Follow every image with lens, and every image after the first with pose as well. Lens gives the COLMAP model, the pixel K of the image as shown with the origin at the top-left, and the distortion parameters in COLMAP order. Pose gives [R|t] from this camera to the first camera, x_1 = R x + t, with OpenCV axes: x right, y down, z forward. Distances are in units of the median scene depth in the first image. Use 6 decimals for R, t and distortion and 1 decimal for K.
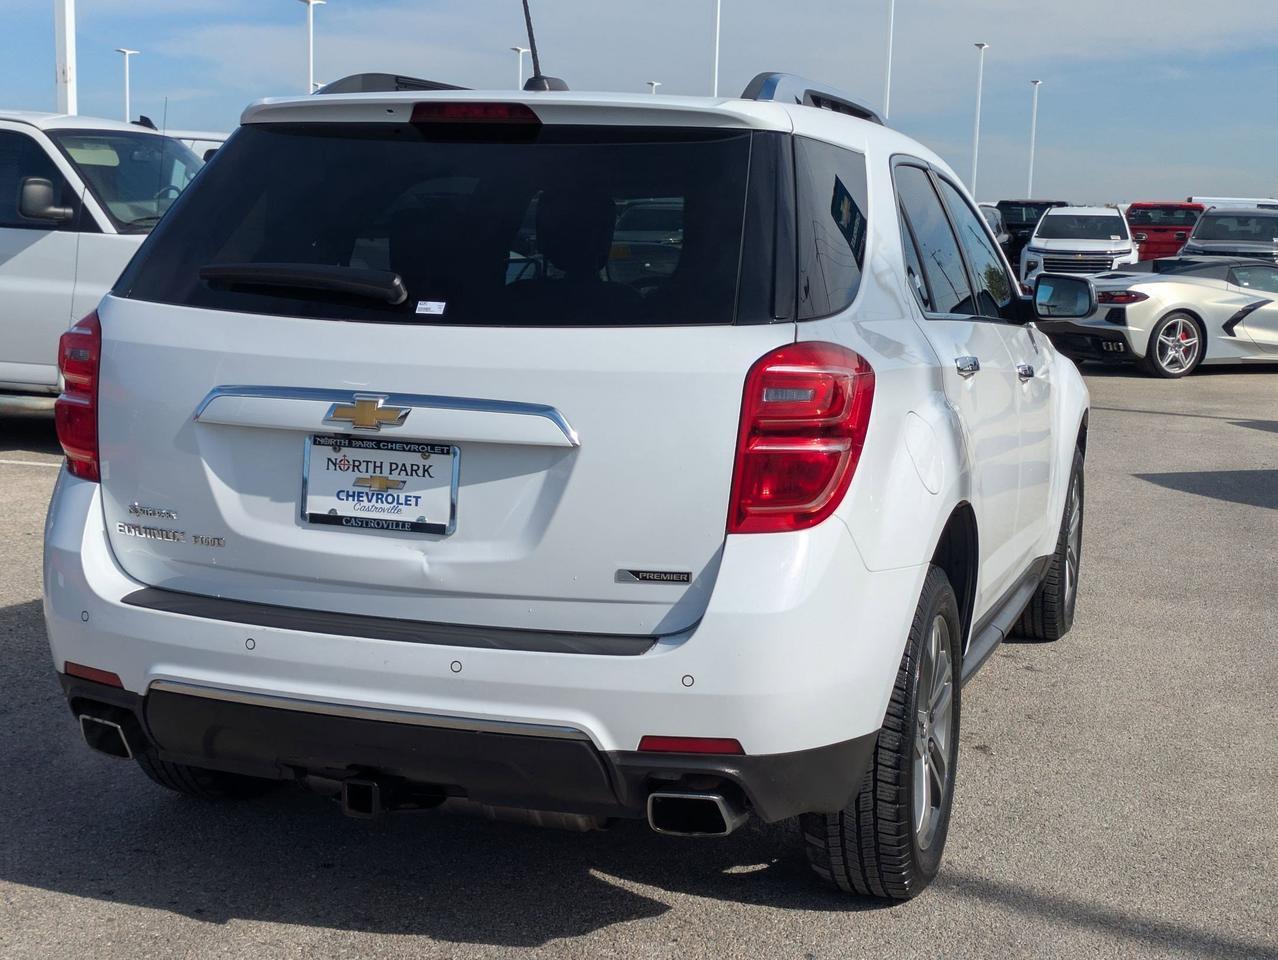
lens RADIAL K [[1879.2, 0, 636.7], [0, 1879.2, 480.2], [0, 0, 1]] dist [0.063484, 0.005891]
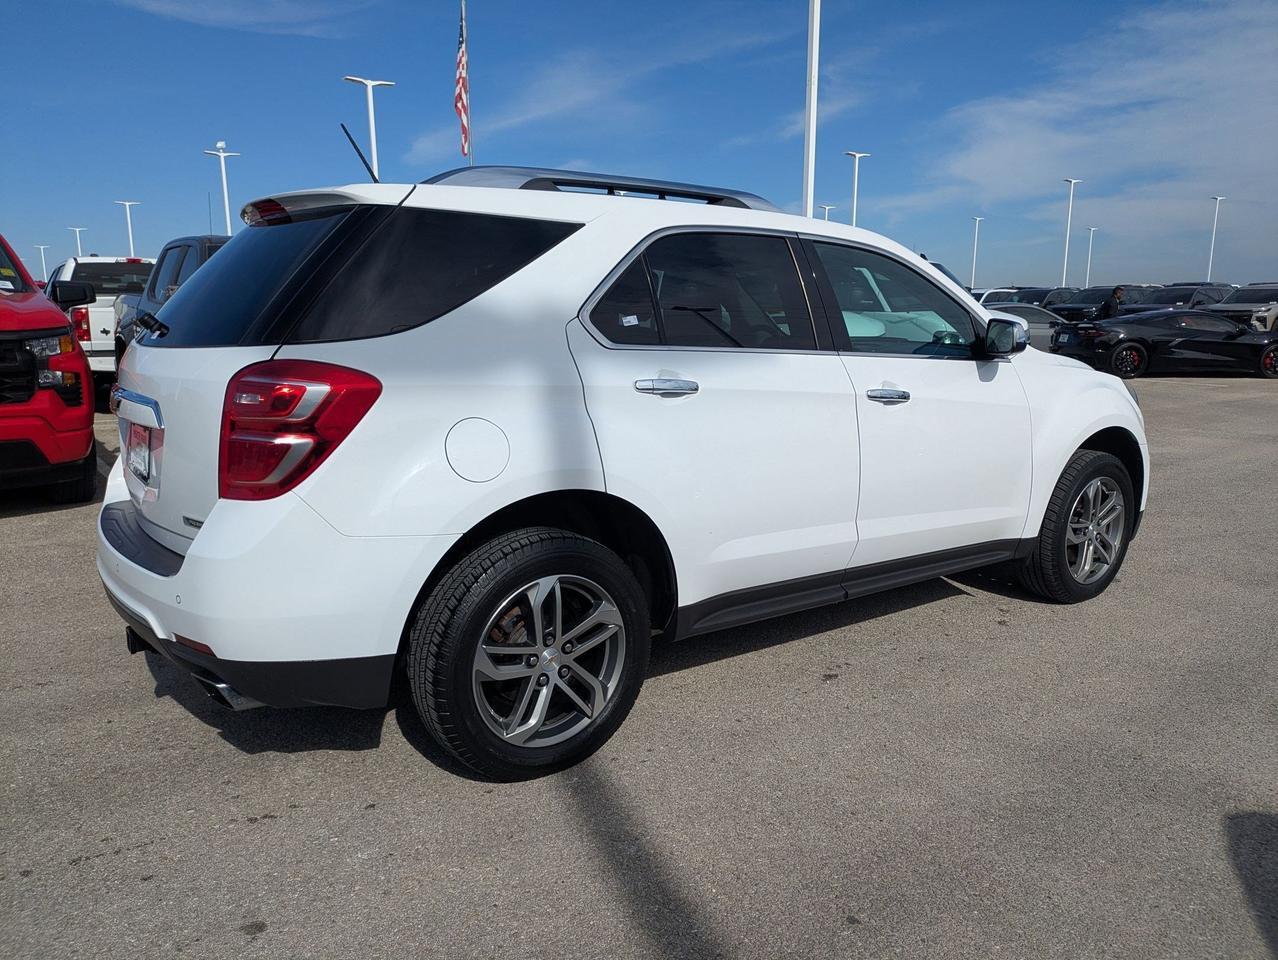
lens RADIAL K [[968.9, 0, 639.5], [0, 968.9, 493.4], [0, 0, 1]] dist [0.005569, 0.000635]
pose [[0.844494, 0.092482, -0.527519, 0.661553], [-0.065572, 0.995422, 0.069539, -0.043045], [0.531535, -0.024135, 0.846692, 0.544045]]
